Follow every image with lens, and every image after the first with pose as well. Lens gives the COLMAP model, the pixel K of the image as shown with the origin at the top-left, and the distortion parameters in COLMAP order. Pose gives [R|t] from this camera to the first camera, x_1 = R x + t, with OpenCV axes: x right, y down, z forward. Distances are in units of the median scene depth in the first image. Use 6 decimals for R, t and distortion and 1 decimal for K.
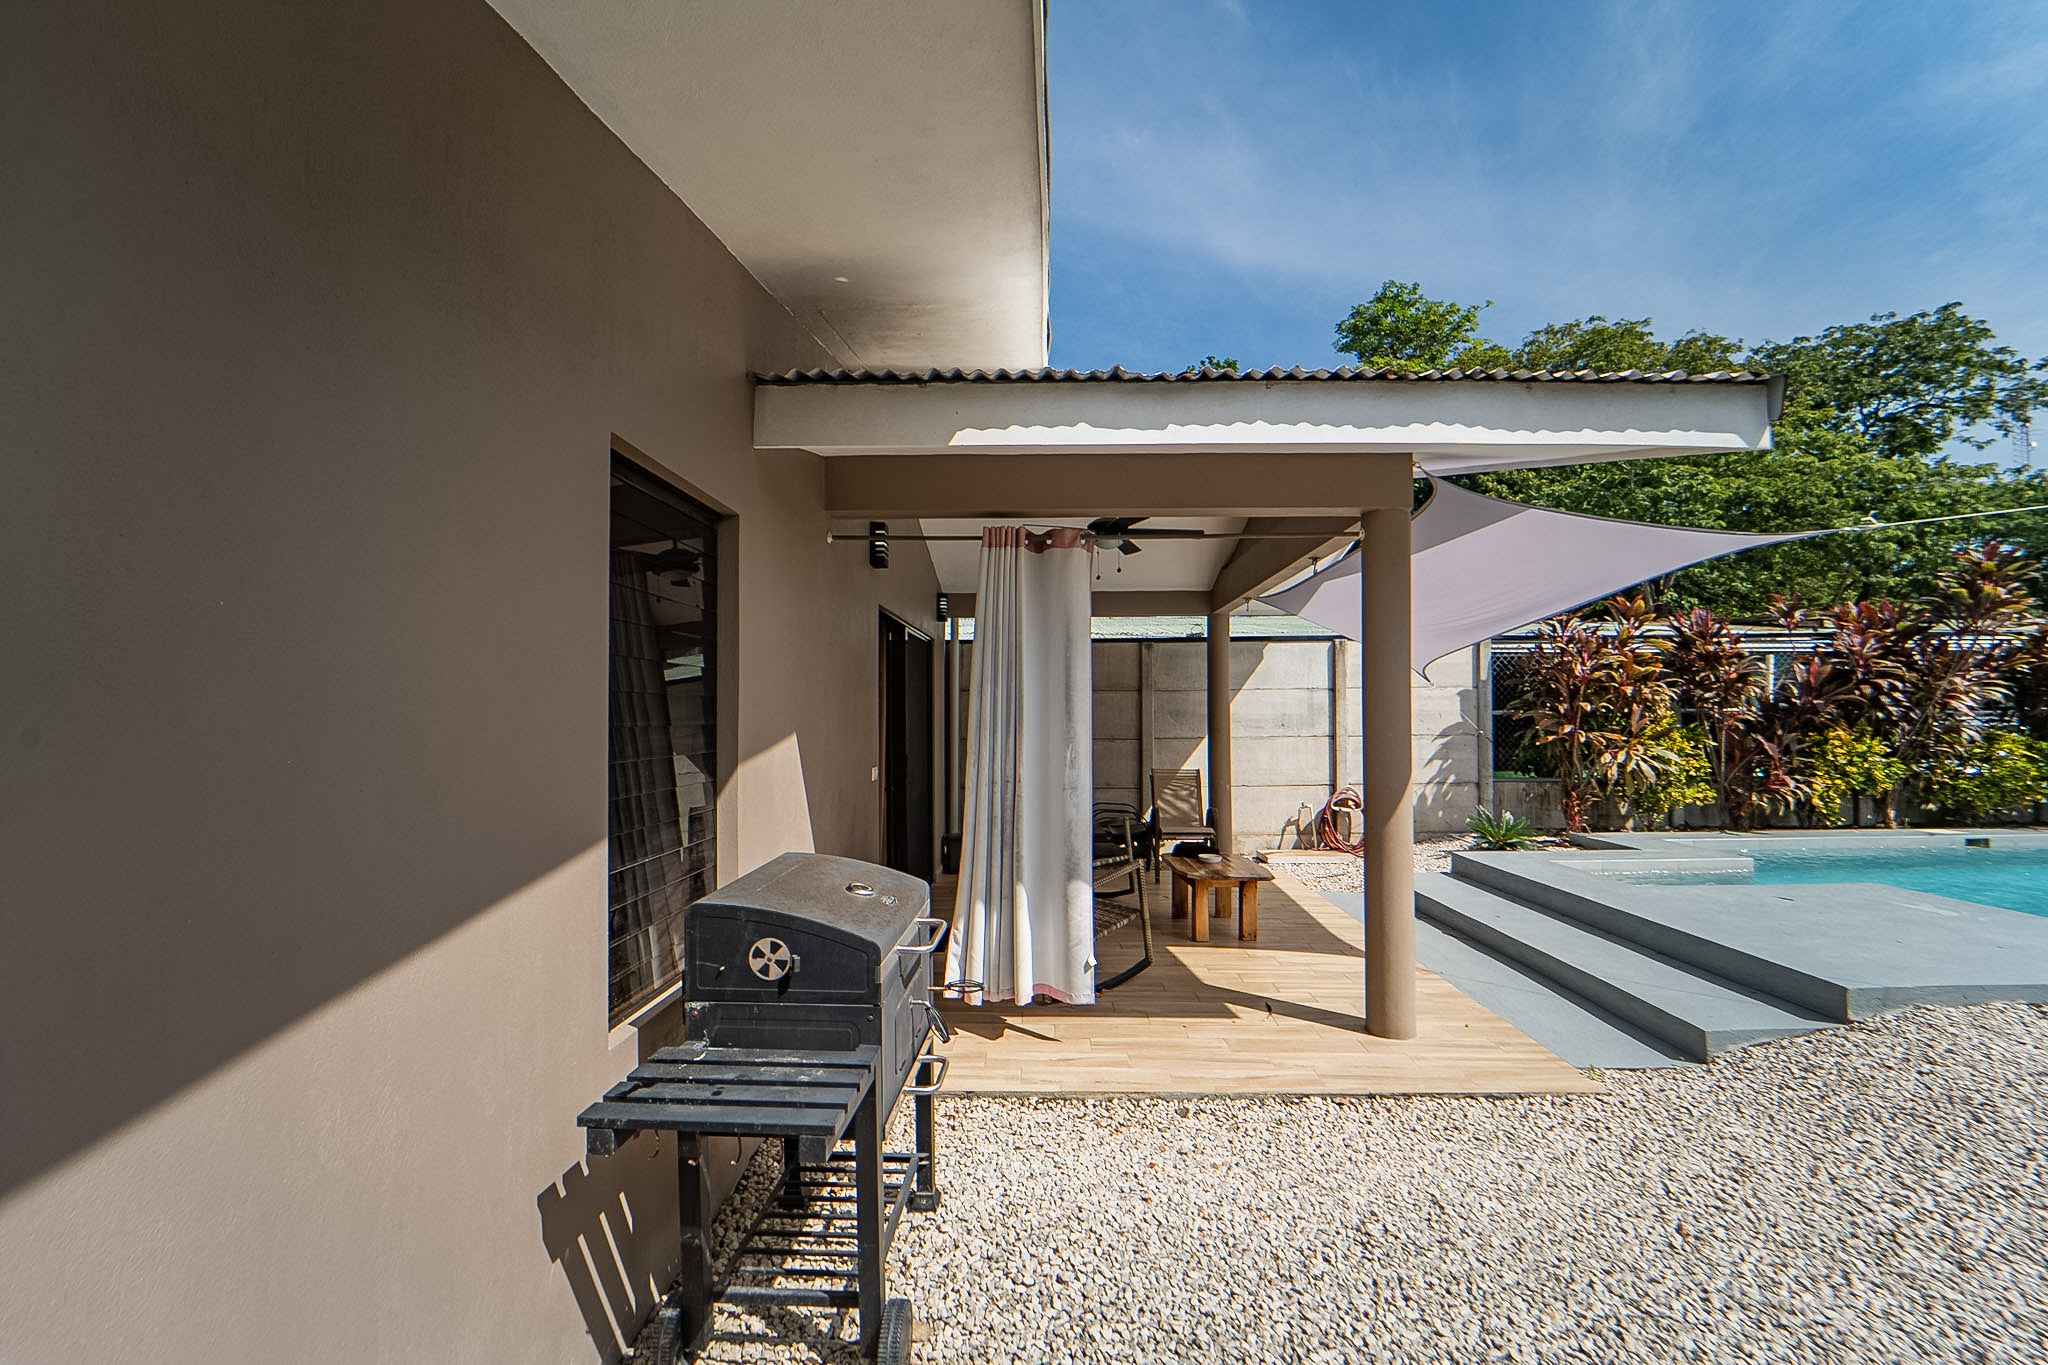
lens RADIAL K [[827.0, 0, 1041.7], [0, 827.0, 690.5], [0, 0, 1]] dist [-0.030415, 0.002269]
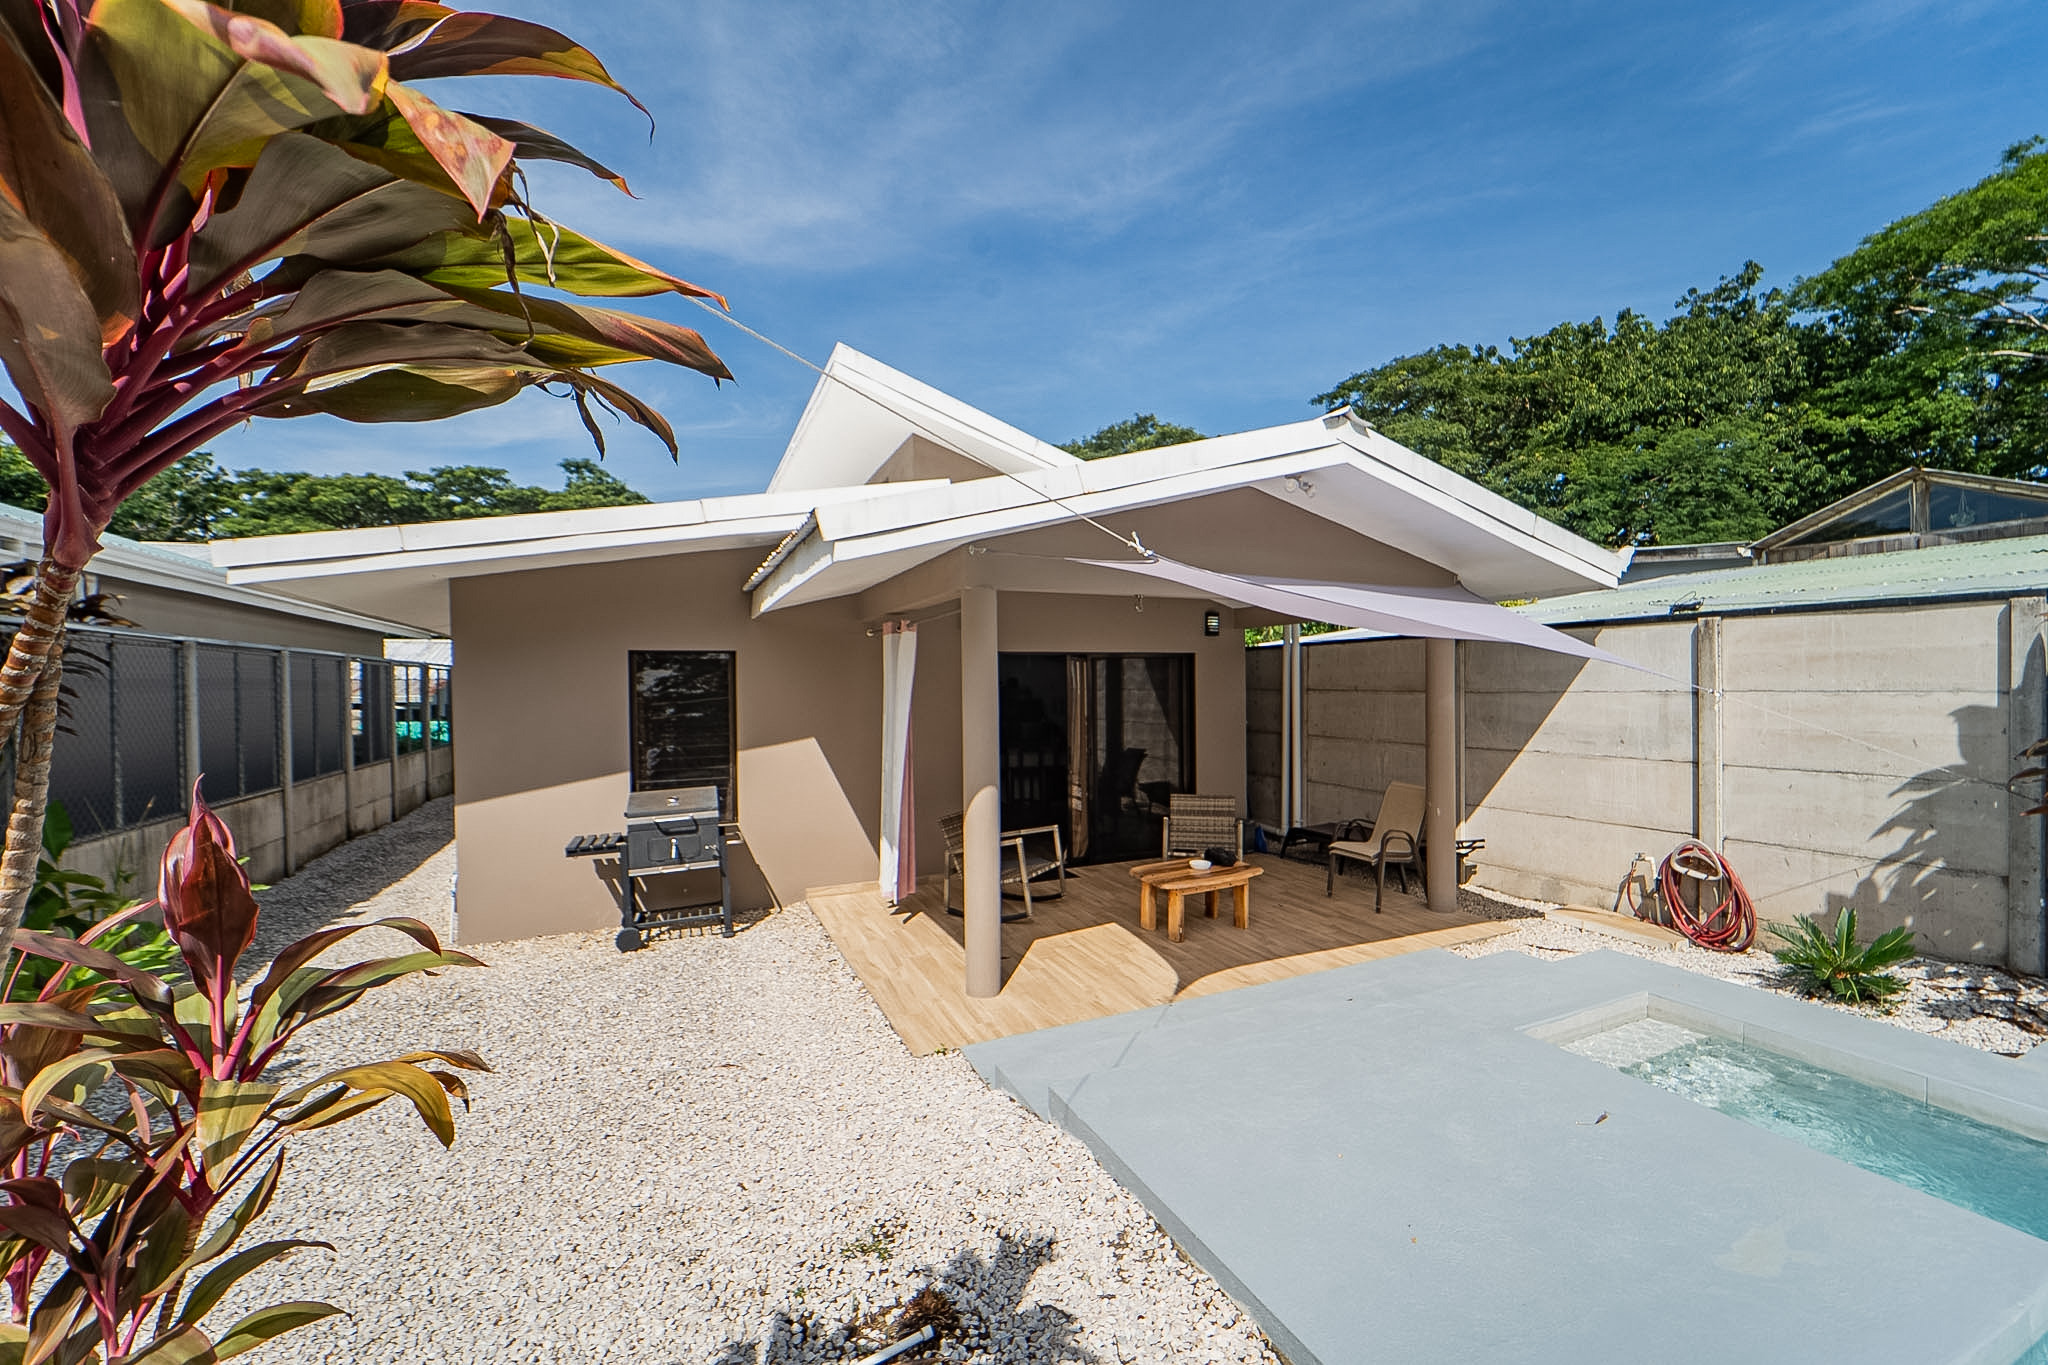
lens RADIAL K [[827.0, 0, 1042.5], [0, 827.0, 690.1], [0, 0, 1]] dist [-0.030415, 0.002269]
pose [[0.433860, 0.011355, -0.900909, 0.842244], [0.033653, 0.999019, 0.028798, -0.048328], [0.900352, -0.042812, 0.433052, 0.279224]]
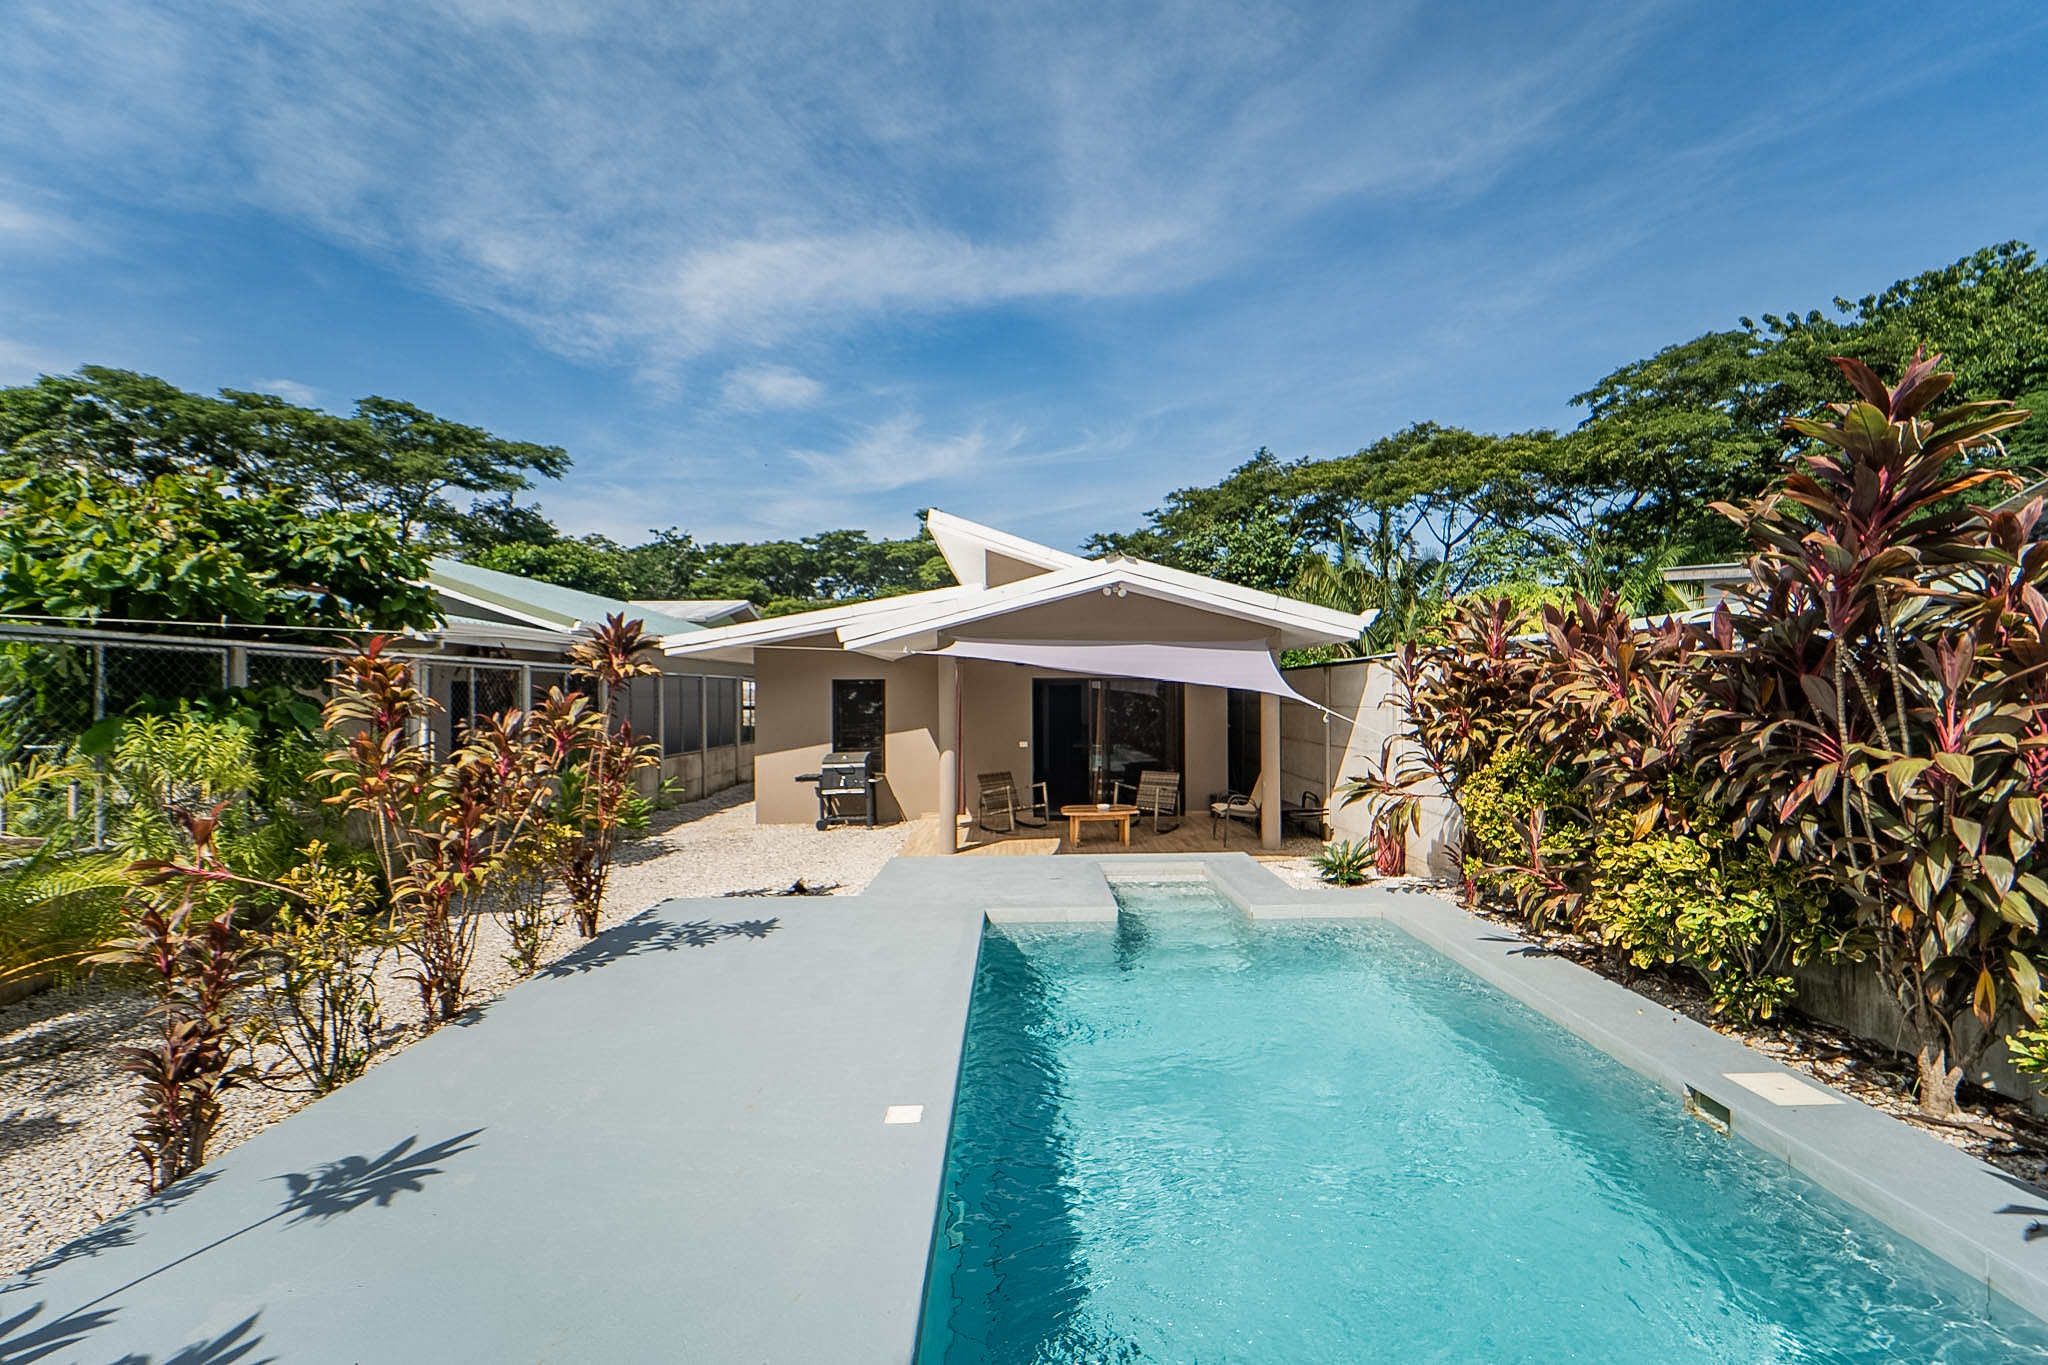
lens RADIAL K [[827.0, 0, 1040.8], [0, 827.0, 696.4], [0, 0, 1]] dist [-0.030415, 0.002269]
pose [[0.037655, 0.010178, -0.999239, 1.575034], [0.033966, 0.999357, 0.011459, -0.049831], [0.998713, -0.034371, 0.037285, 0.628796]]
